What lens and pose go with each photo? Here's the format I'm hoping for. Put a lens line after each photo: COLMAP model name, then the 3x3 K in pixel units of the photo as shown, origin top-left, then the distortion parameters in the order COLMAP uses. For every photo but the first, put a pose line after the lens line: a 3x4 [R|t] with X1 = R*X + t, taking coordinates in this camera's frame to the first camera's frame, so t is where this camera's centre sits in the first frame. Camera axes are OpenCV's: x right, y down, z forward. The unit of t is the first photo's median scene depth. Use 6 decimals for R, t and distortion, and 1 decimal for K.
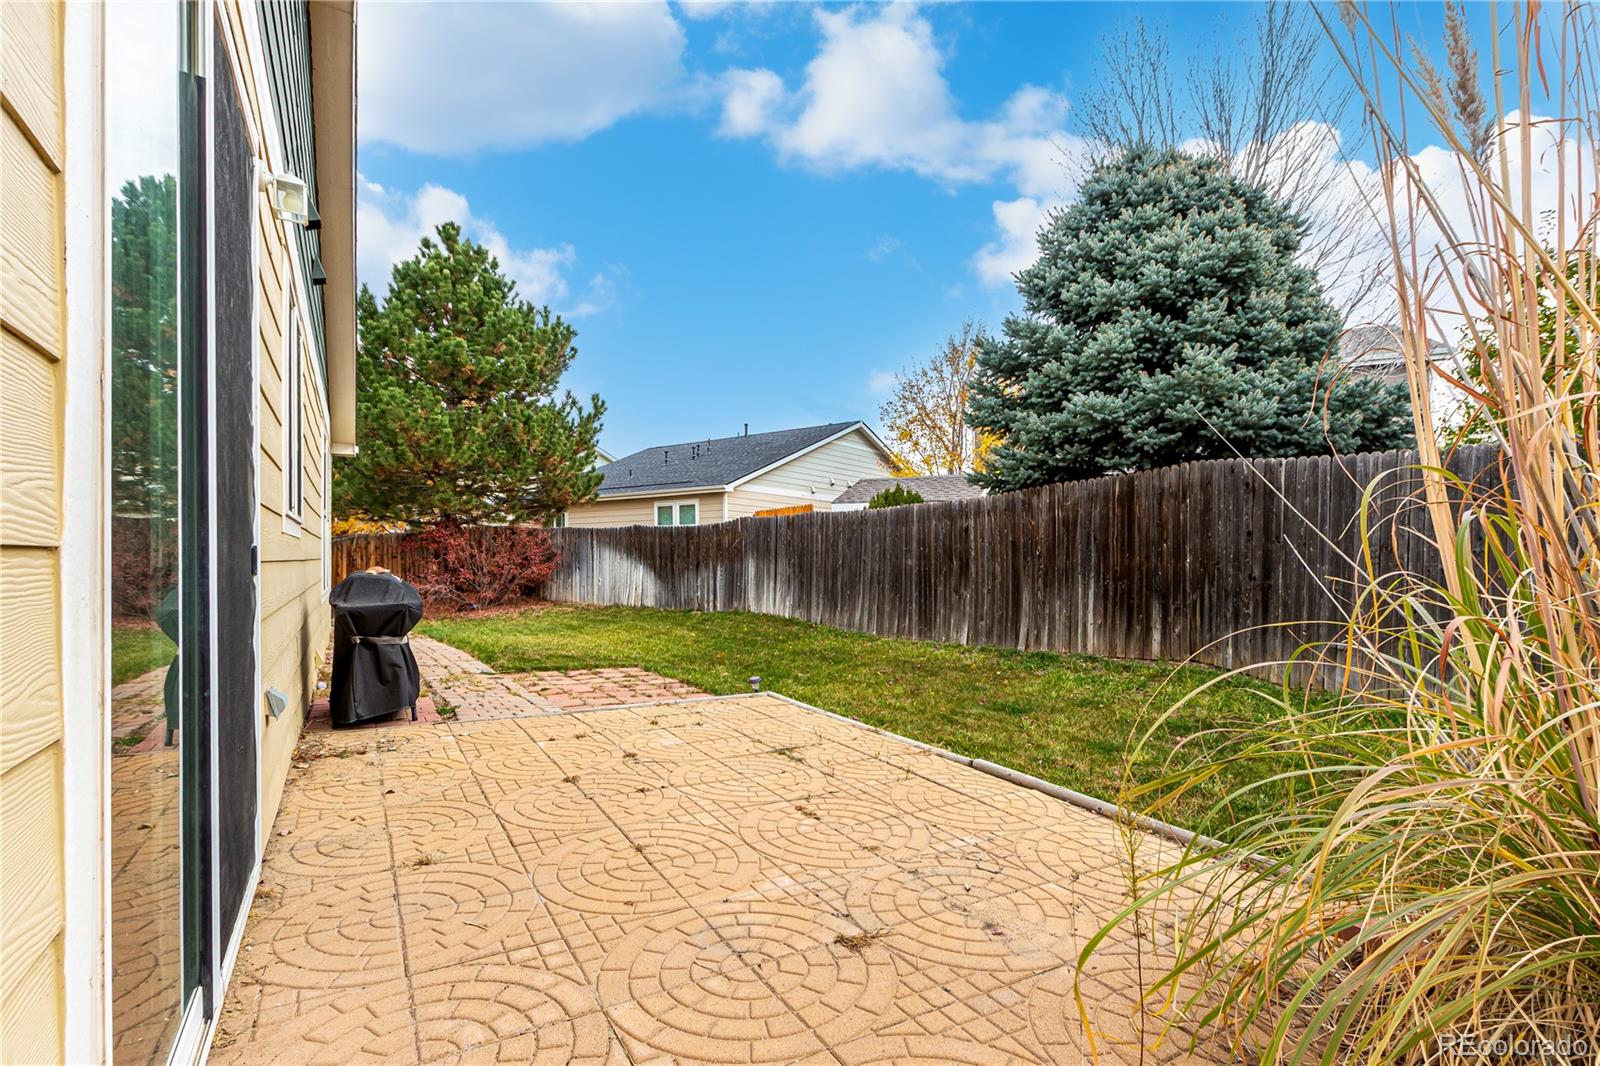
lens RADIAL K [[745.6, 0, 803.8], [0, 745.6, 554.9], [0, 0, 1]] dist [0.009379, 0.000092]
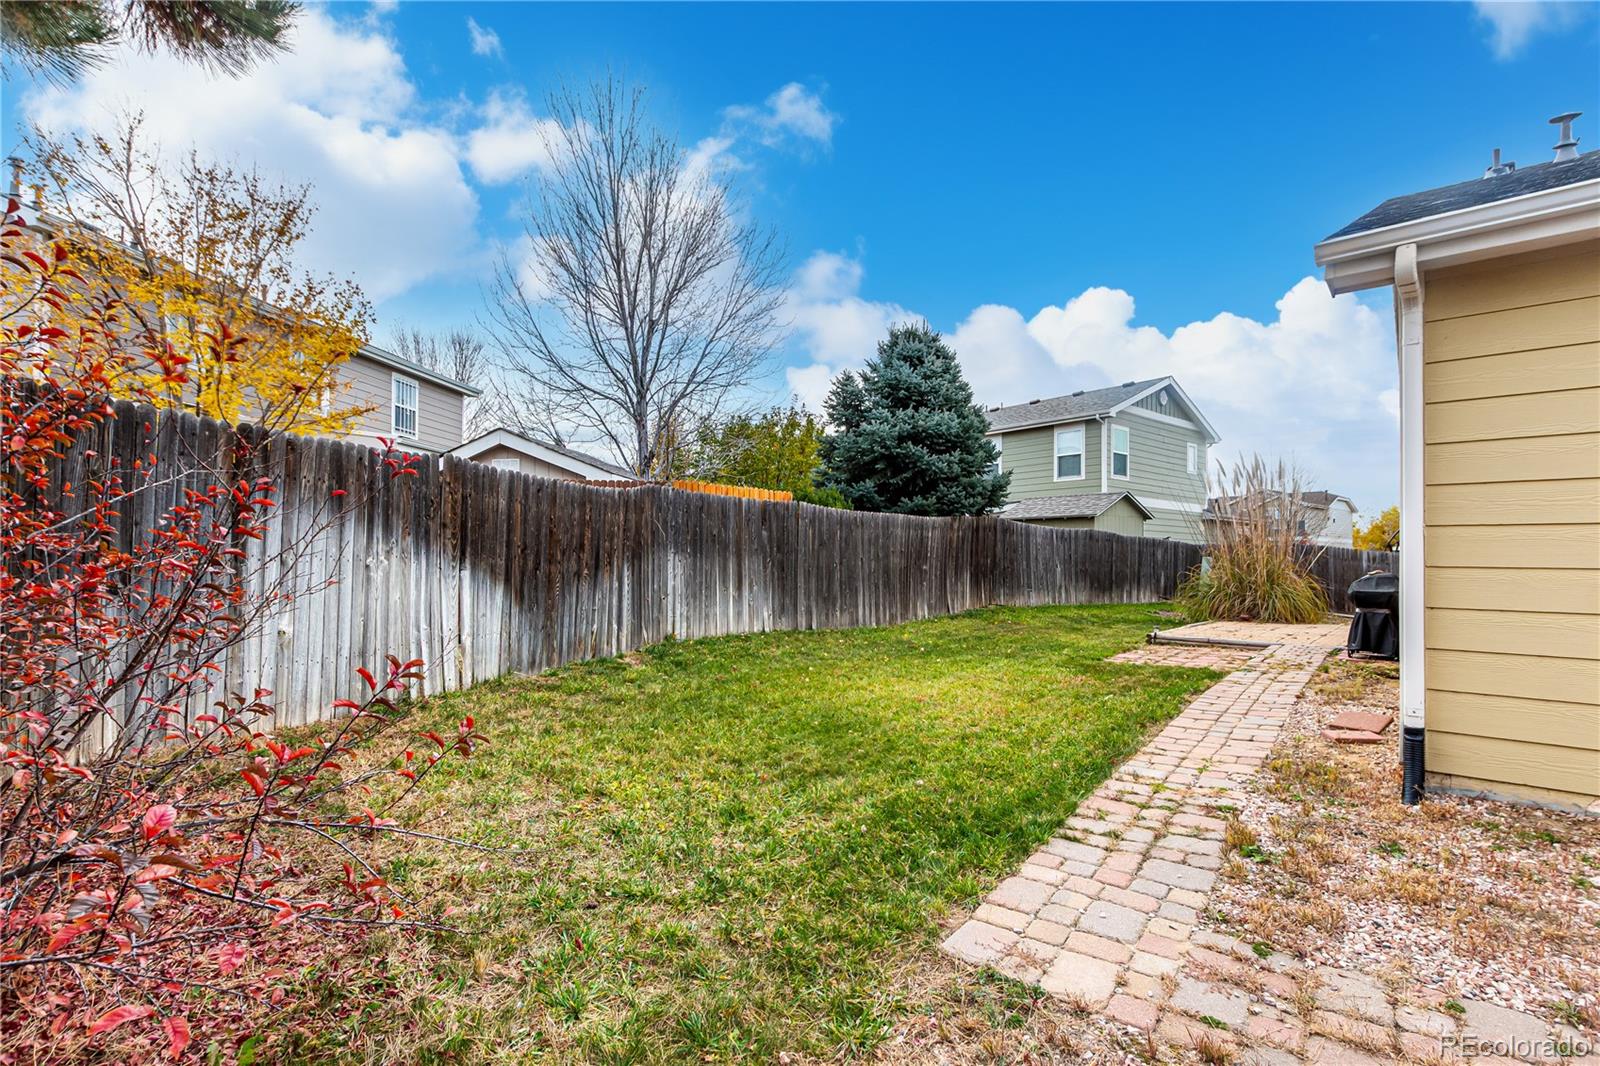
lens RADIAL K [[736.4, 0, 805.4], [0, 736.4, 544.9], [0, 0, 1]] dist [0.000851, -0.000082]
pose [[-0.319695, 0.019762, 0.947314, -0.736138], [-0.007360, 0.999701, -0.023338, 0.009969], [-0.947492, -0.014433, -0.319454, 1.159795]]
